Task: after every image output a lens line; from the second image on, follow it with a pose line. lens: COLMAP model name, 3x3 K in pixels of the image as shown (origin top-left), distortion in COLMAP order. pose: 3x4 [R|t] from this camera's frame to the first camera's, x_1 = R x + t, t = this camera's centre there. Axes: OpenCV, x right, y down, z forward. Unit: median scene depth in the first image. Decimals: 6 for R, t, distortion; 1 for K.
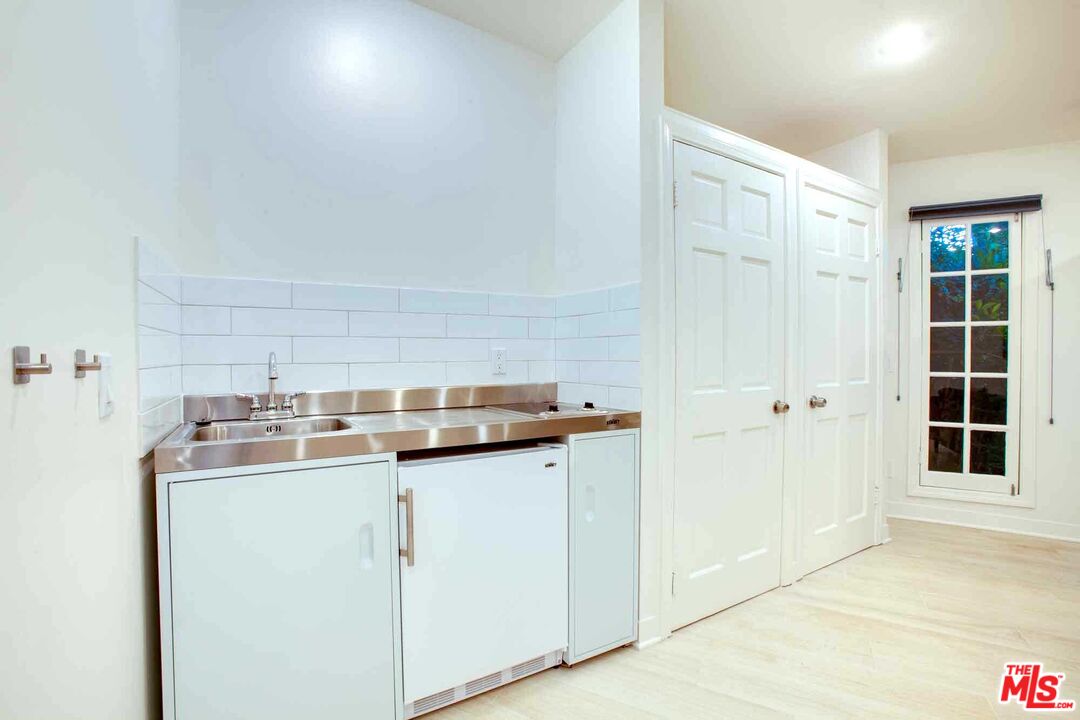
lens RADIAL K [[487.7, 0, 540.0], [0, 487.7, 360.0], [0, 0, 1]] dist [-0.072809, 0.024788]
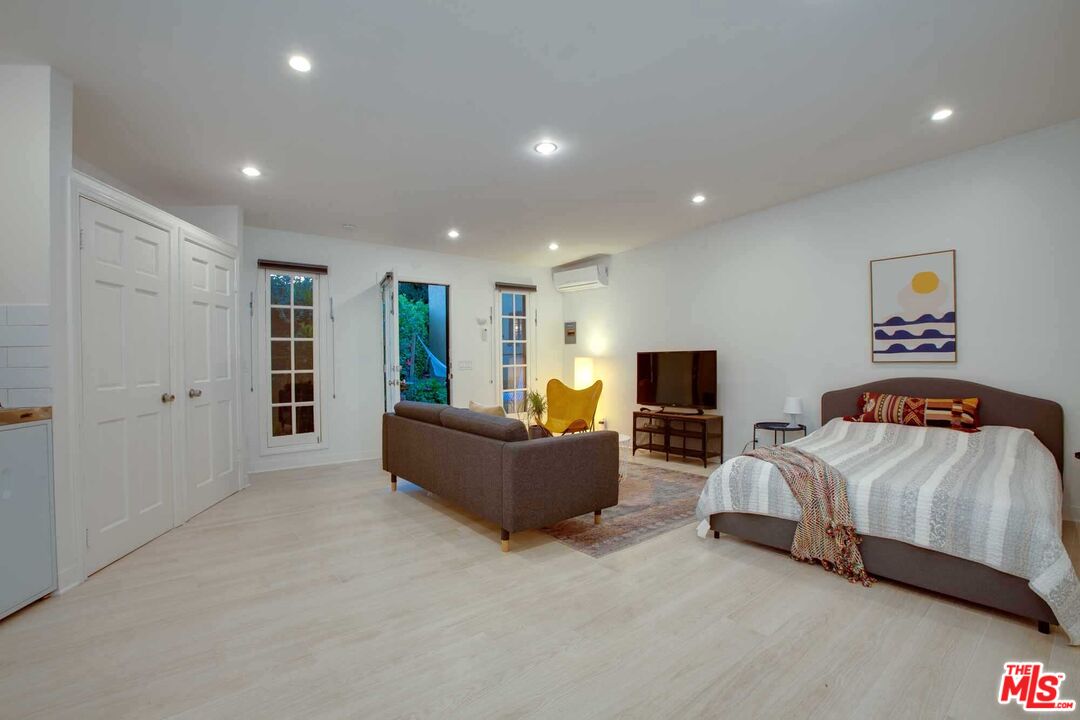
lens RADIAL K [[493.3, 0, 540.0], [0, 493.3, 360.0], [0, 0, 1]] dist [-0.079735, 0.031846]
pose [[0.390203, -0.010808, 0.920666, -0.284514], [0.021200, 0.999771, 0.002751, 0.006036], [-0.920485, 0.018445, 0.390343, -0.442703]]
